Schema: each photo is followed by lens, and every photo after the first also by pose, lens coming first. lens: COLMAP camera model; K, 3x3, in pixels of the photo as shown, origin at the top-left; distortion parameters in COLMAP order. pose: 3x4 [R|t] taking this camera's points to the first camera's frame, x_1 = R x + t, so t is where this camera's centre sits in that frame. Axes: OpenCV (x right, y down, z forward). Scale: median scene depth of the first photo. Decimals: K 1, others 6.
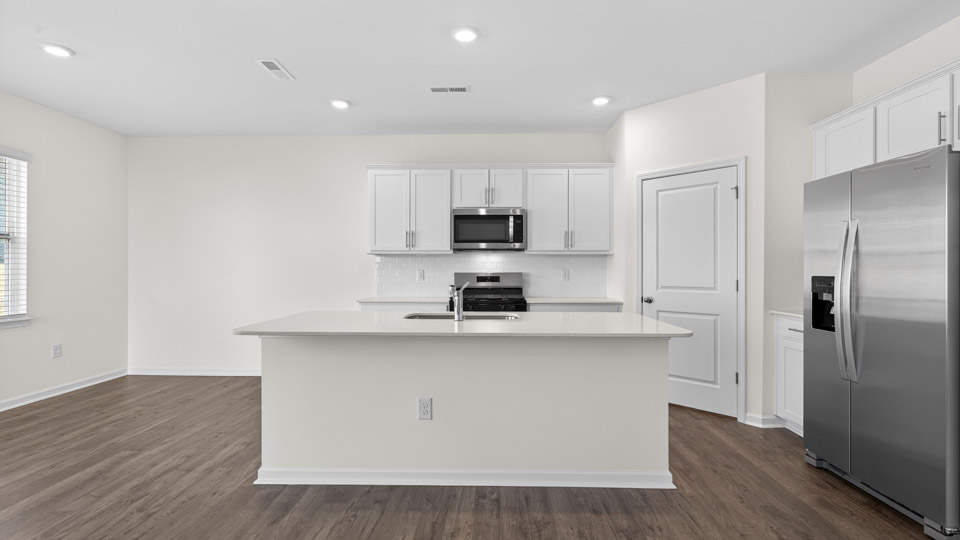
lens RADIAL K [[448.1, 0, 480.0], [0, 448.1, 270.0], [0, 0, 1]] dist [-0.001759, -0.000260]
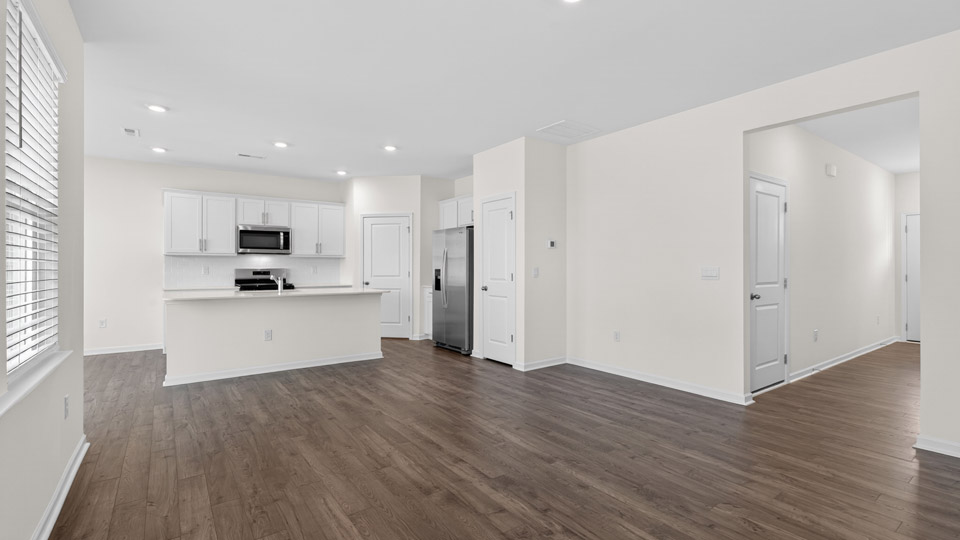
lens RADIAL K [[448.1, 0, 480.0], [0, 448.1, 270.0], [0, 0, 1]] dist [-0.001759, -0.000260]
pose [[0.794733, -0.003171, 0.606951, -0.372894], [0.001820, 0.999994, 0.002842, 0.008367], [-0.606956, -0.001154, 0.794734, -0.746470]]
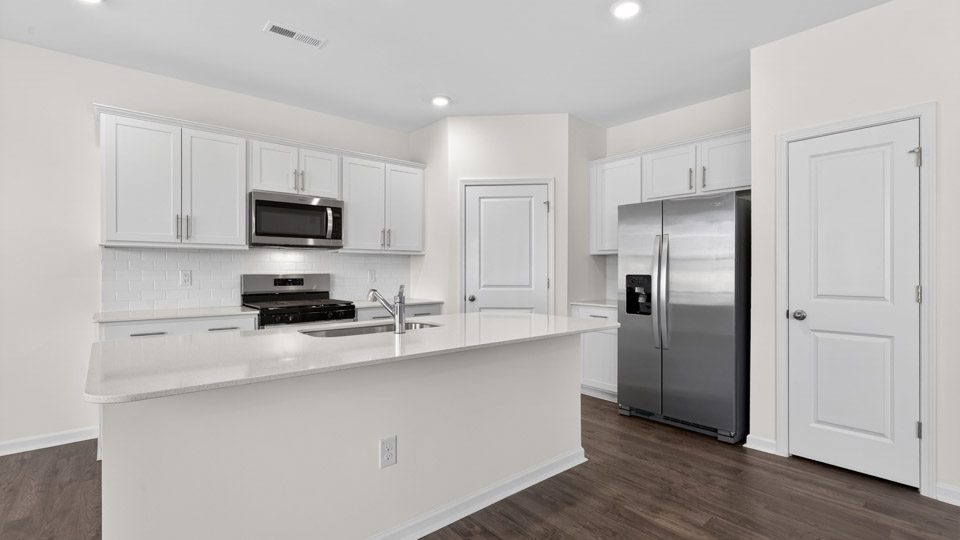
lens RADIAL K [[439.6, 0, 472.2], [0, 439.6, 272.3], [0, 0, 1]] dist [0.001818, 0.000154]
pose [[0.742992, -0.003200, 0.669292, -0.329758], [0.001619, 0.999994, 0.002983, 0.001078], [-0.669298, -0.001133, 0.742993, 0.221278]]
